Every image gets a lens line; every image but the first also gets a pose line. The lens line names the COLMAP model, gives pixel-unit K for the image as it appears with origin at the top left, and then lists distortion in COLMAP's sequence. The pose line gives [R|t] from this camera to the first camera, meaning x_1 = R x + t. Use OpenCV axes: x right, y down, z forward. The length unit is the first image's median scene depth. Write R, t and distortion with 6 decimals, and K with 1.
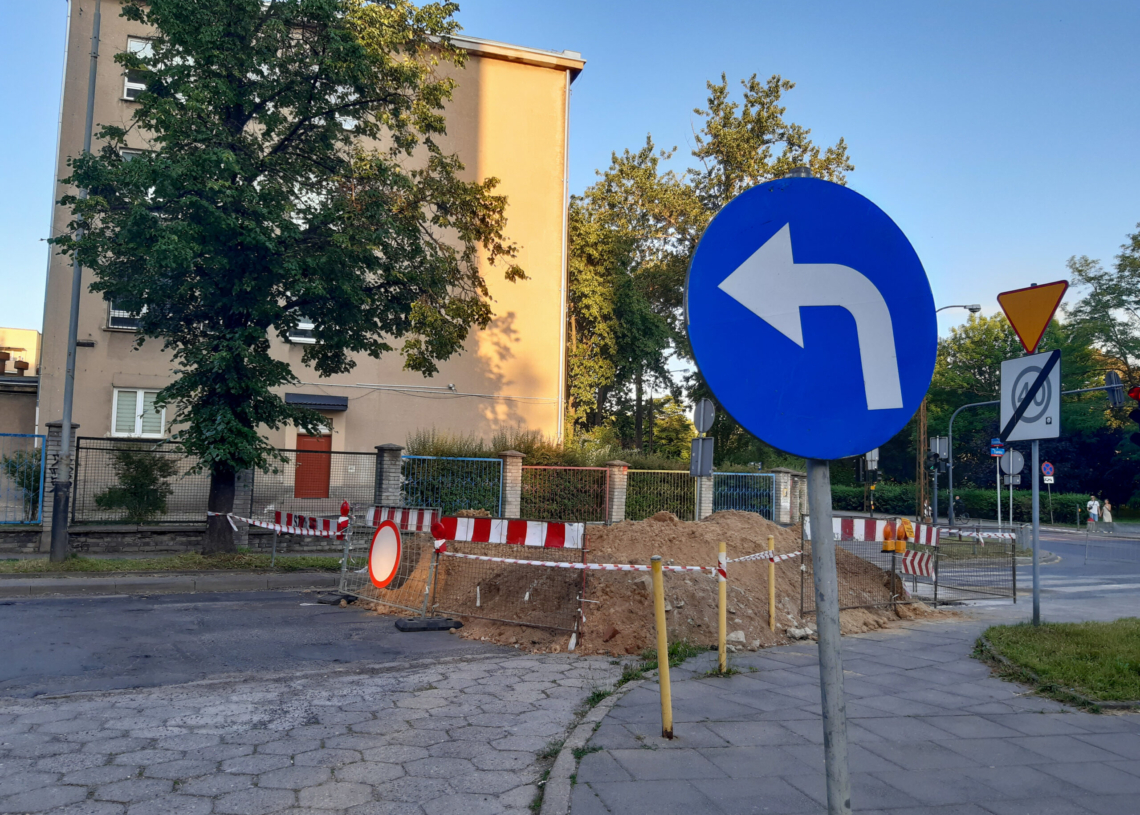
lens RADIAL K [[880.6, 0, 565.7], [0, 880.6, 411.0], [0, 0, 1]] dist [0.024083, -0.031411]
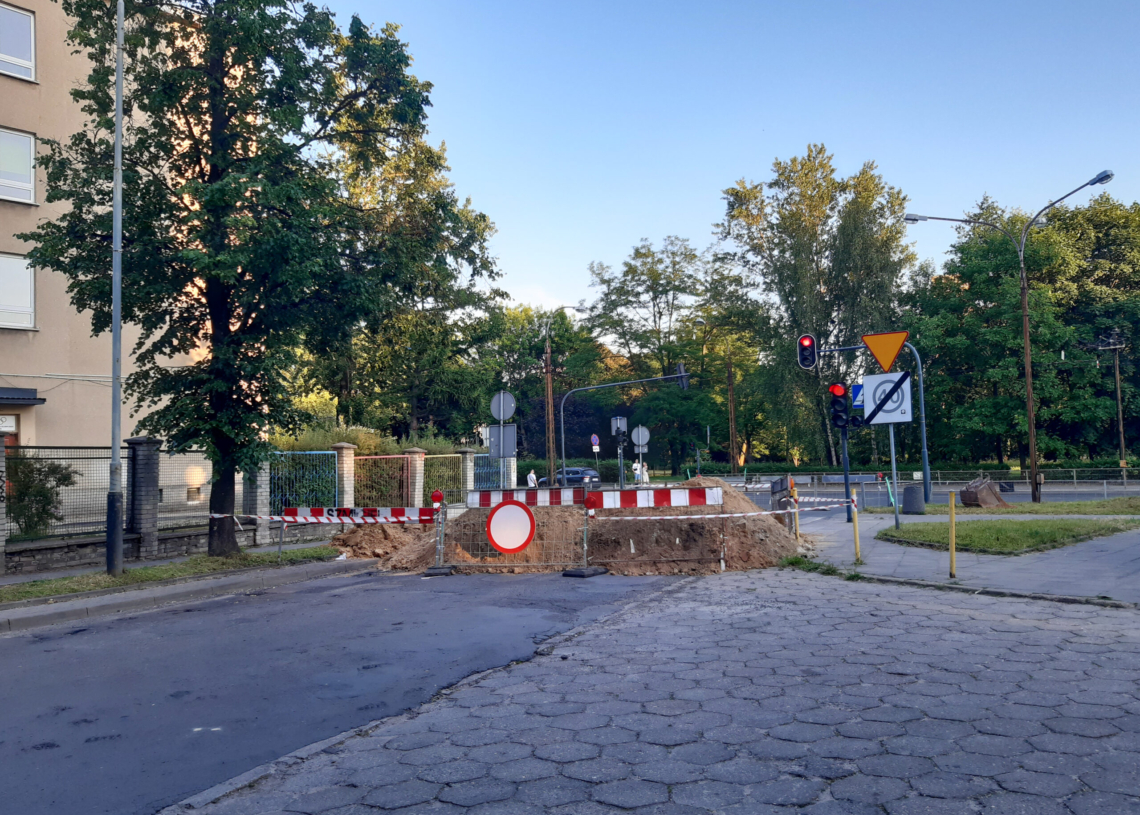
lens RADIAL K [[880.6, 0, 578.8], [0, 880.6, 405.1], [0, 0, 1]] dist [0.024083, -0.031411]
pose [[0.854873, -0.021438, 0.518394, -0.511769], [0.013706, 0.999730, 0.018741, -0.024488], [-0.518656, -0.008916, 0.854937, -0.091358]]
